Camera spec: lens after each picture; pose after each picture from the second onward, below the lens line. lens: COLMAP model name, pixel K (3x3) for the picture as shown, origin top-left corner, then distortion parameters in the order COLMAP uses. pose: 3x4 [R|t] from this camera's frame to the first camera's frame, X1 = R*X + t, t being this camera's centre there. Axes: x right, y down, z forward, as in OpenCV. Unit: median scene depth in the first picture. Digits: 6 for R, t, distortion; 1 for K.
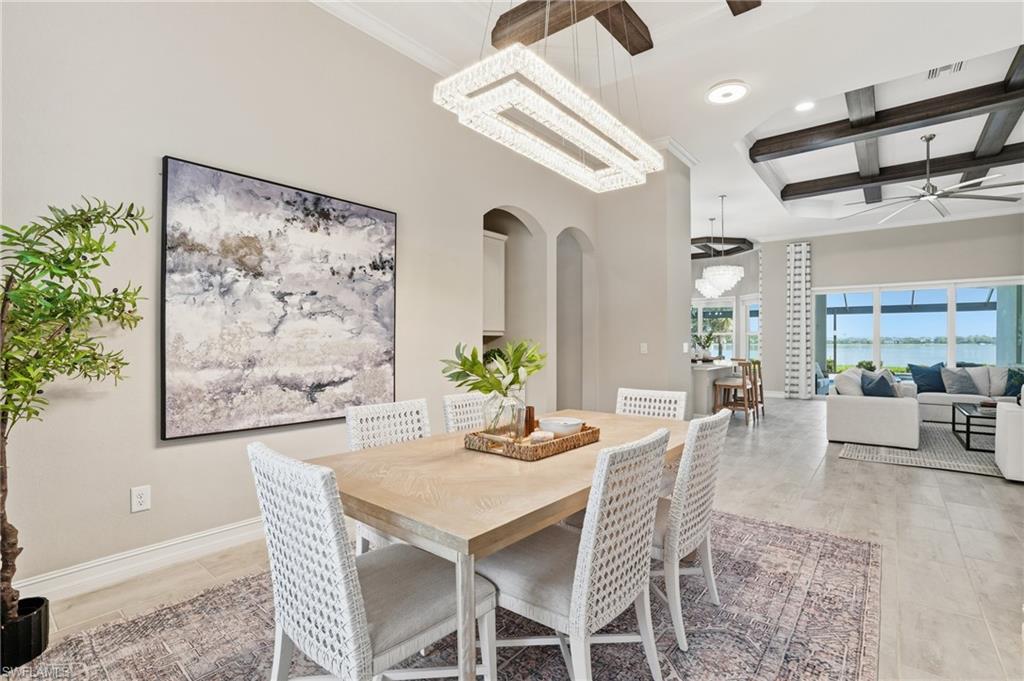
lens RADIAL K [[469.3, 0, 512.5], [0, 469.3, 345.2], [0, 0, 1]] dist [-0.067145, 0.023569]
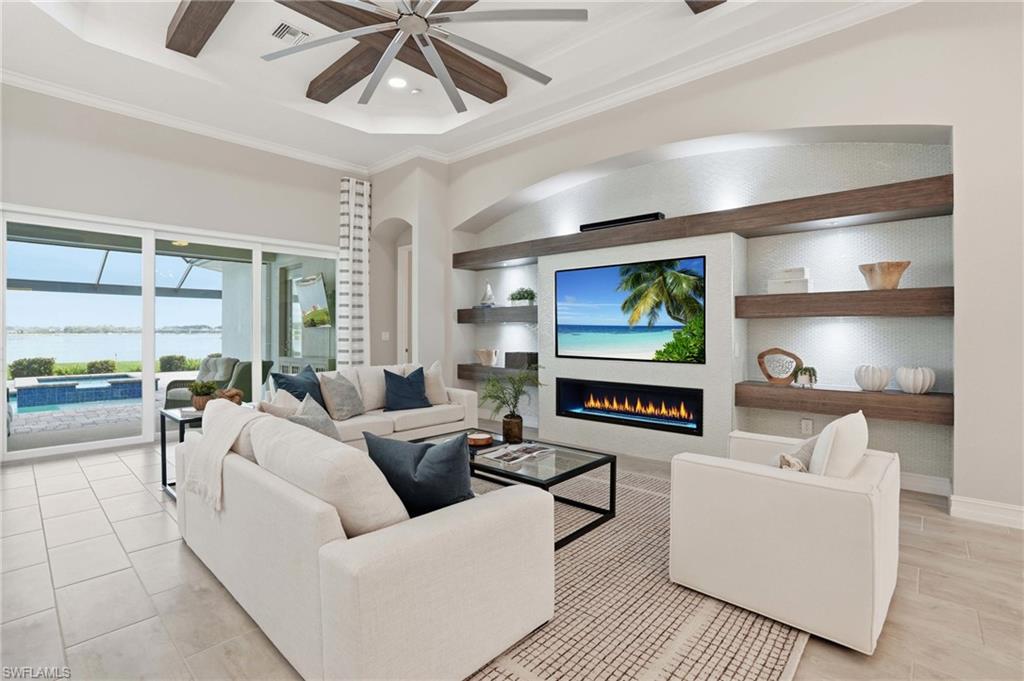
lens RADIAL K [[480.2, 0, 506.6], [0, 480.2, 335.0], [0, 0, 1]] dist [-0.075789, 0.032010]
pose [[0.054997, -0.006069, 0.998468, 0.749733], [0.006166, 0.999965, 0.005738, -0.004929], [-0.998467, 0.005841, 0.055033, 1.482271]]
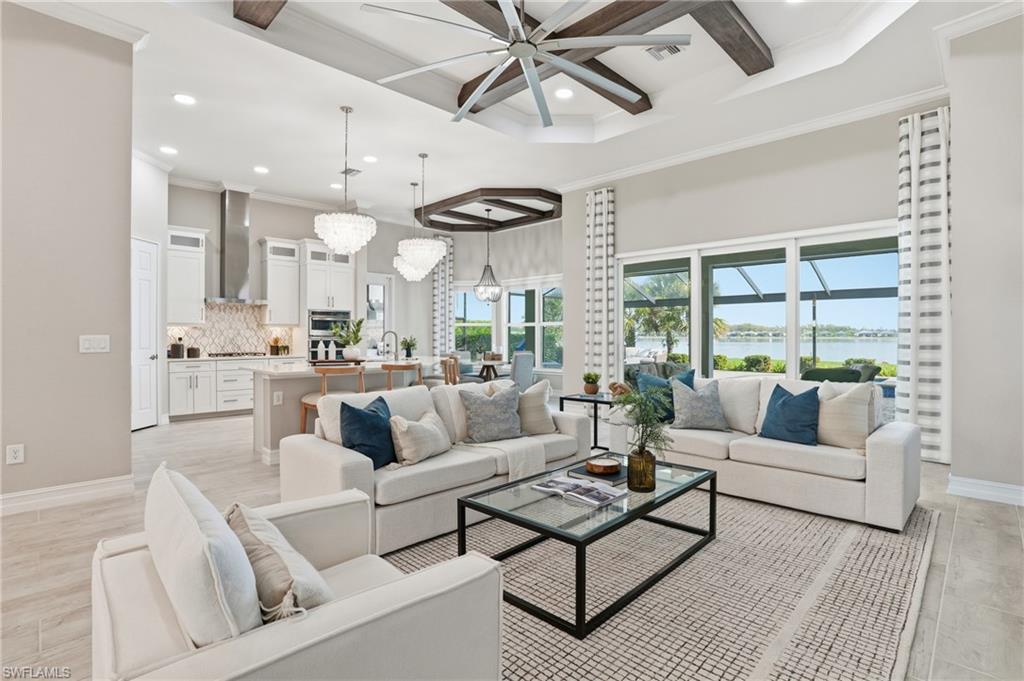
lens RADIAL K [[489.1, 0, 506.0], [0, 489.1, 341.1], [0, 0, 1]] dist [-0.053935, 0.016455]
pose [[0.995986, 0.000334, -0.089507, 1.623476], [0.000103, 0.999988, 0.004880, -0.000474], [0.089507, -0.004869, 0.995974, 0.769359]]
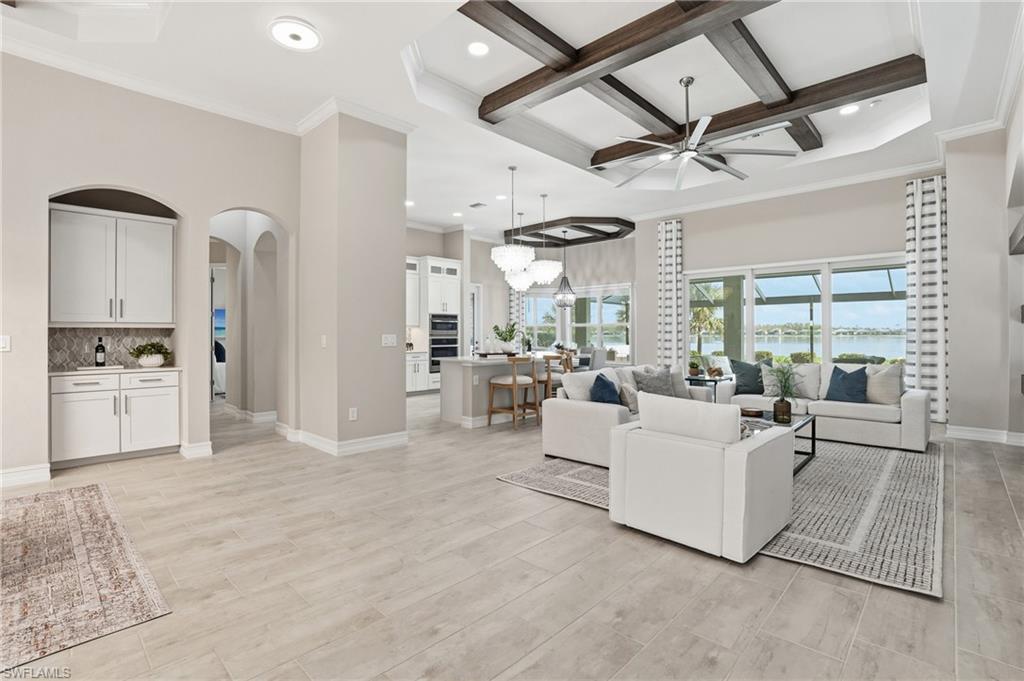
lens RADIAL K [[469.2, 0, 510.8], [0, 469.2, 337.0], [0, 0, 1]] dist [-0.058395, 0.016769]
pose [[0.997403, -0.002250, -0.071989, 1.134780], [0.002200, 0.999997, -0.000765, 0.001159], [0.071991, 0.000604, 0.997405, 0.258866]]
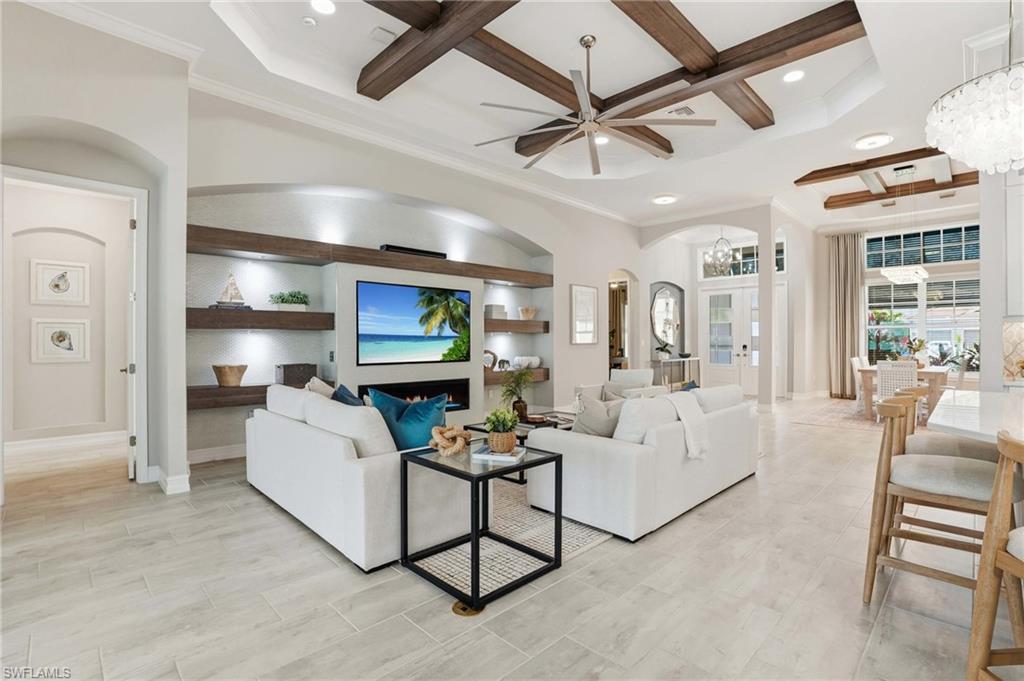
lens RADIAL K [[483.1, 0, 512.0], [0, 483.1, 340.5], [0, 0, 1]] dist [-0.042239, 0.000810]
pose [[-0.995947, 0.000348, 0.089939, 1.656980], [0.001035, 0.999971, 0.007586, -0.016737], [-0.089933, 0.007648, -0.995918, 2.932611]]
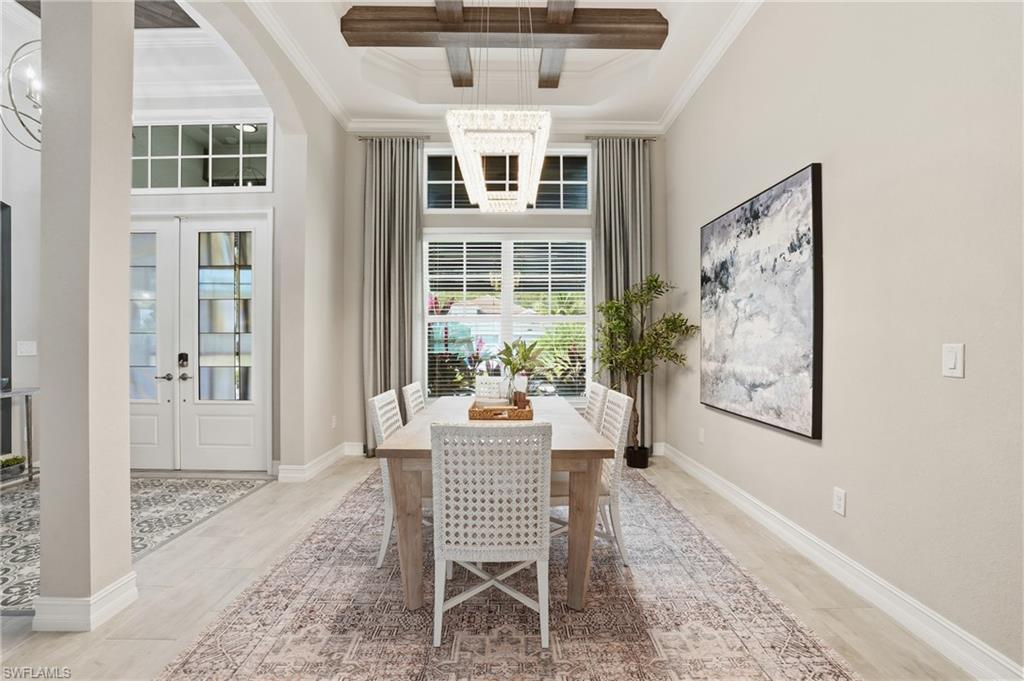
lens RADIAL K [[469.3, 0, 512.5], [0, 469.3, 345.2], [0, 0, 1]] dist [-0.067145, 0.023569]
pose [[-0.760149, -0.000331, -0.649749, 0.579668], [-0.008471, 0.999920, 0.009400, -0.005527], [0.649694, 0.012650, -0.760091, 1.282514]]
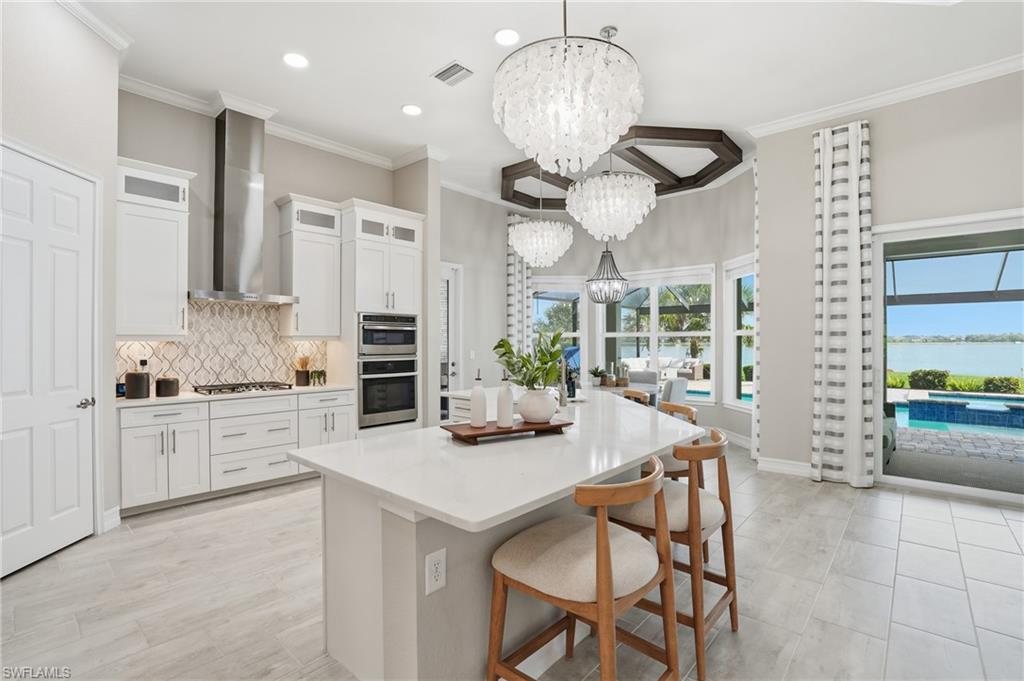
lens RADIAL K [[477.6, 0, 511.9], [0, 477.6, 343.1], [0, 0, 1]] dist [-0.063688, 0.024879]
pose [[0.999548, -0.002222, -0.029971, 0.952852], [0.002111, 0.999991, -0.003745, -0.043303], [0.029979, 0.003680, 0.999544, 1.622186]]
